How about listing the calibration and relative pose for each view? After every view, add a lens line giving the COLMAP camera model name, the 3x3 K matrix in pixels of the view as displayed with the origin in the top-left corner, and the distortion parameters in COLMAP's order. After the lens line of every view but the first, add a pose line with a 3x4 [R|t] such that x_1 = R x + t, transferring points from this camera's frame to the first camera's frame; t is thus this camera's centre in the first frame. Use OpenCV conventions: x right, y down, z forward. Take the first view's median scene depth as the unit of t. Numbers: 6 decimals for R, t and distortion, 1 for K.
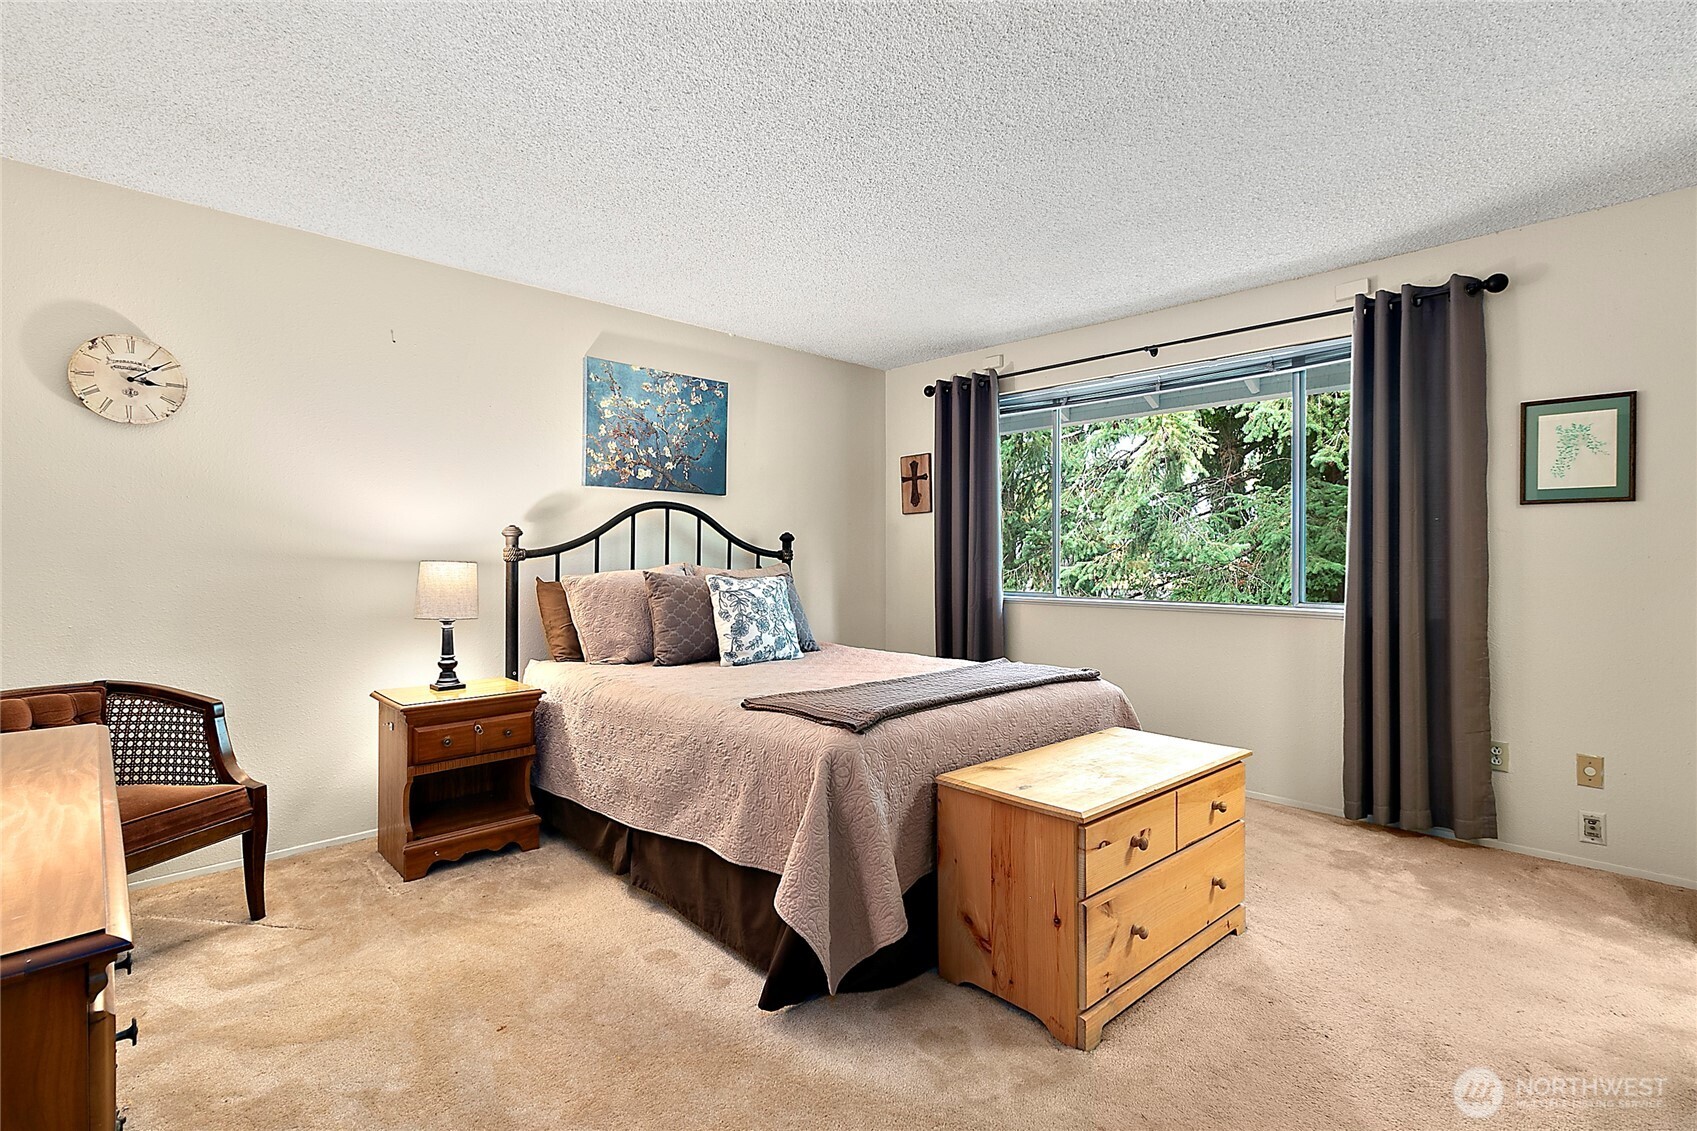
lens RADIAL K [[790.0, 0, 845.3], [0, 790.0, 550.8], [0, 0, 1]] dist [0.001975, 0.001067]
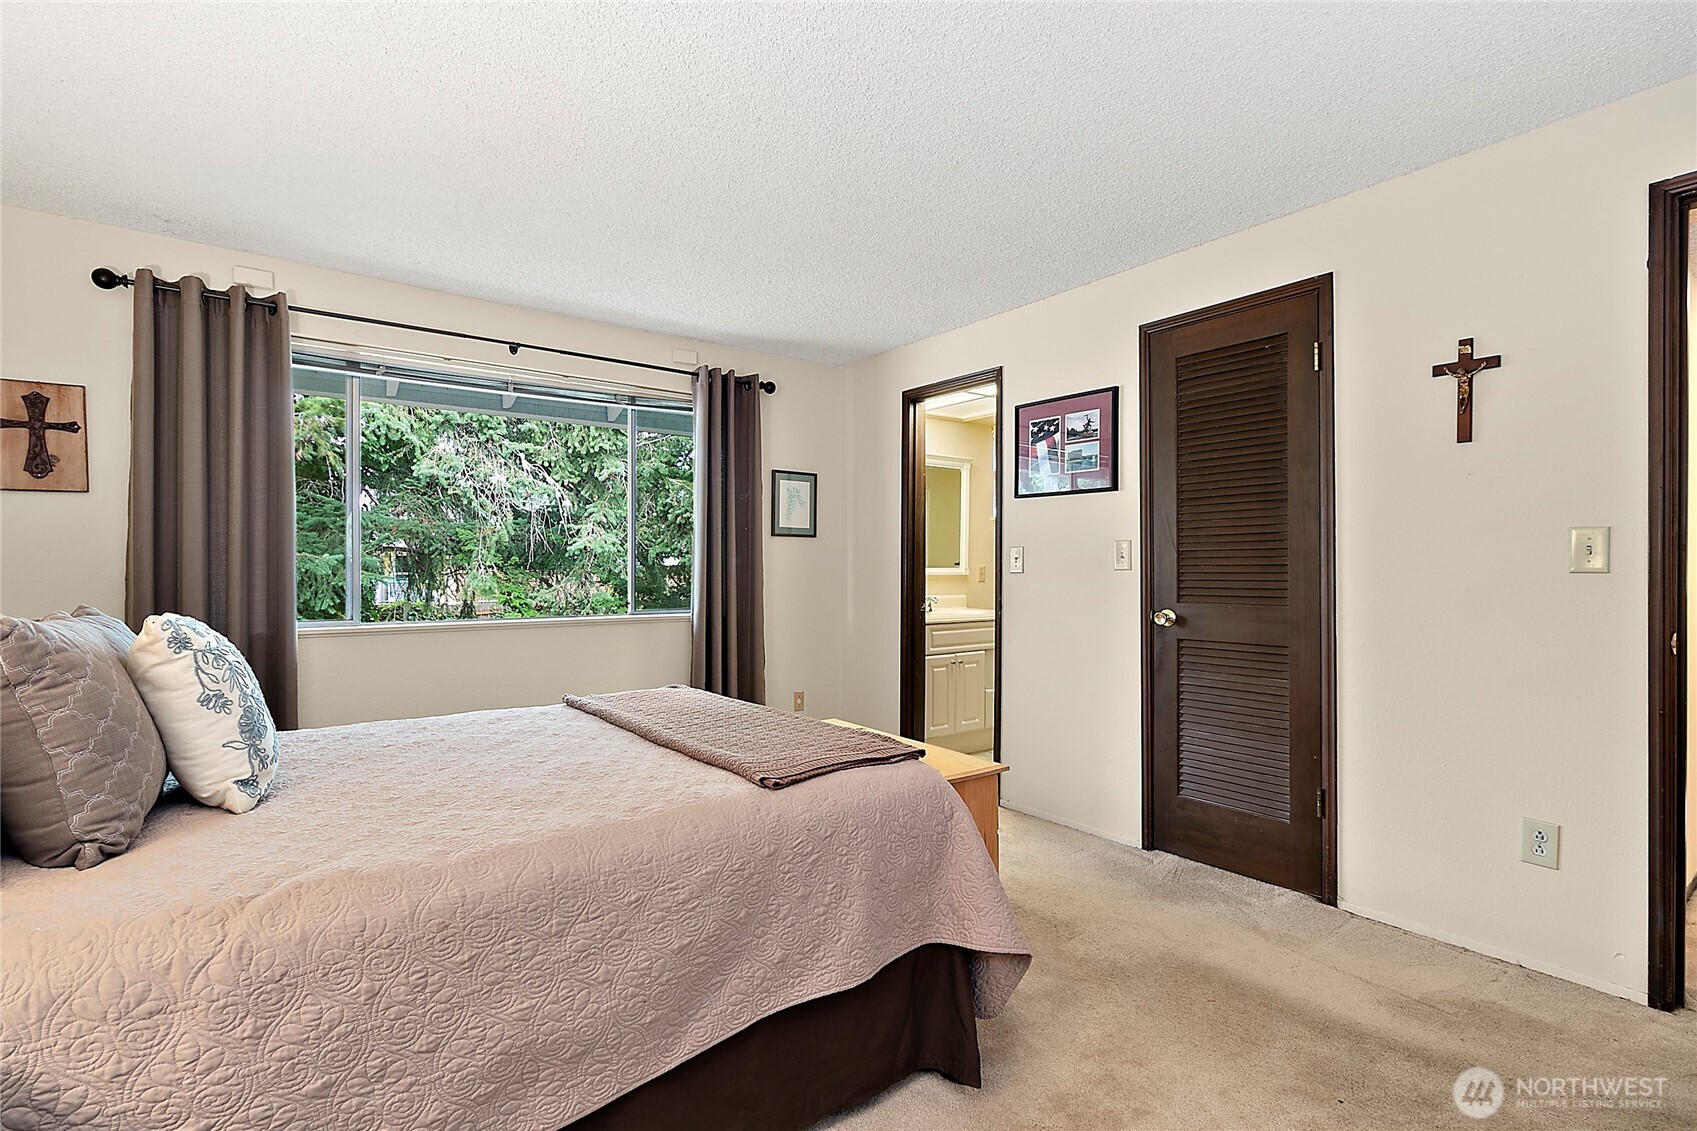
lens RADIAL K [[790.0, 0, 848.5], [0, 790.0, 565.5], [0, 0, 1]] dist [-0.000522, 0.000041]
pose [[0.122914, 0.004323, 0.992408, -0.605341], [-0.005595, 0.999978, -0.003663, 0.002829], [-0.992402, -0.005103, 0.122936, 0.631856]]
